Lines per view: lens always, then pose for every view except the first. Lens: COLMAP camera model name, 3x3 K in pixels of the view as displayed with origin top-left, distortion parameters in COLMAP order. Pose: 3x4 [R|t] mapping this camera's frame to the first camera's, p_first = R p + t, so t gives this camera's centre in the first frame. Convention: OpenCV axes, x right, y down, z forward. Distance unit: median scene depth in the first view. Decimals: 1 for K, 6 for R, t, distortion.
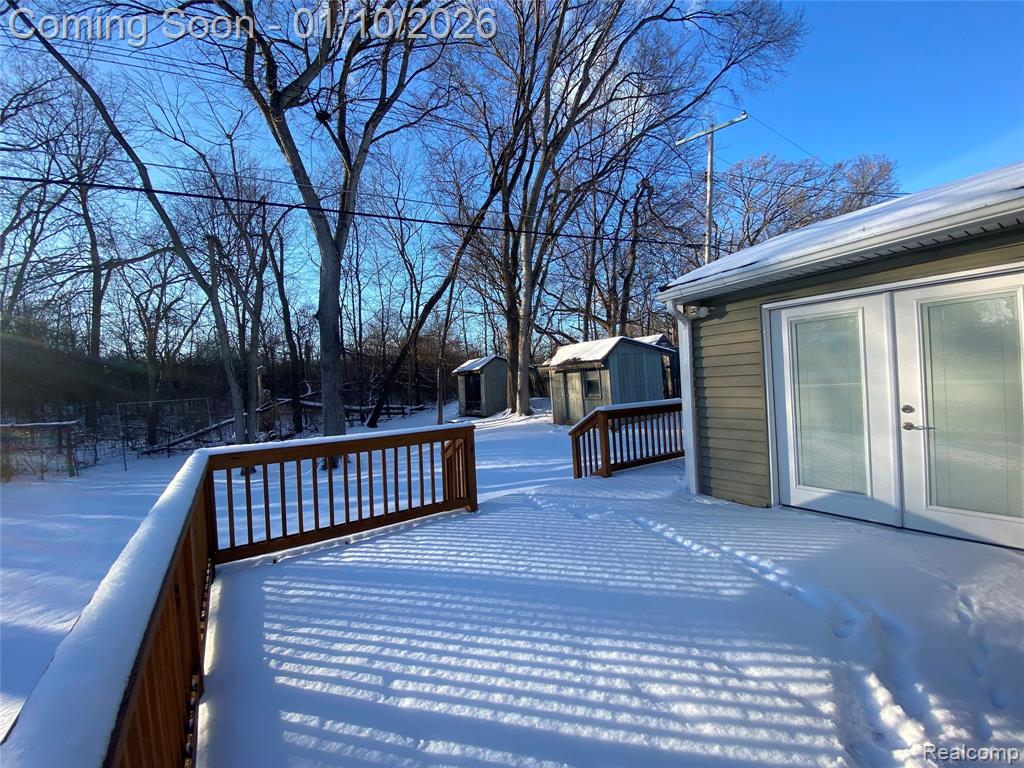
lens RADIAL K [[408.6, 0, 512.0], [0, 408.6, 384.0], [0, 0, 1]] dist [0.000174, -0.000523]
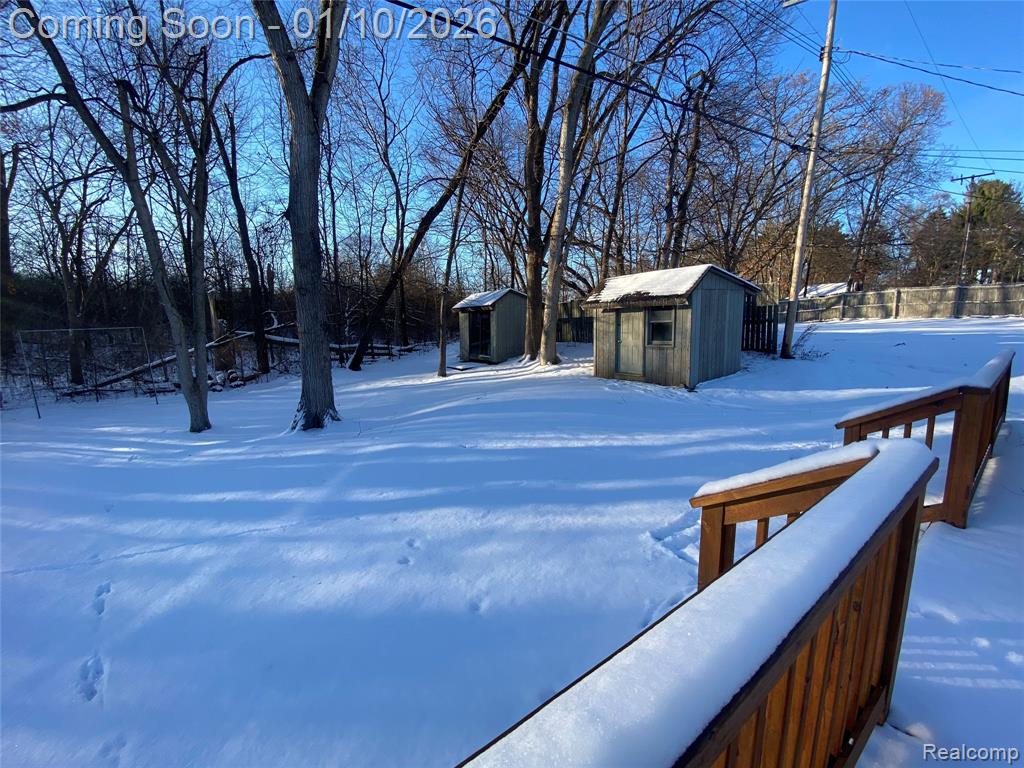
lens RADIAL K [[406.6, 0, 502.0], [0, 406.6, 383.3], [0, 0, 1]] dist [-0.000606, -0.005778]
pose [[0.997951, 0.032445, 0.055148, -0.098702], [-0.039794, 0.989652, 0.137861, 0.006829], [-0.050105, -0.139773, 0.988915, 0.180761]]
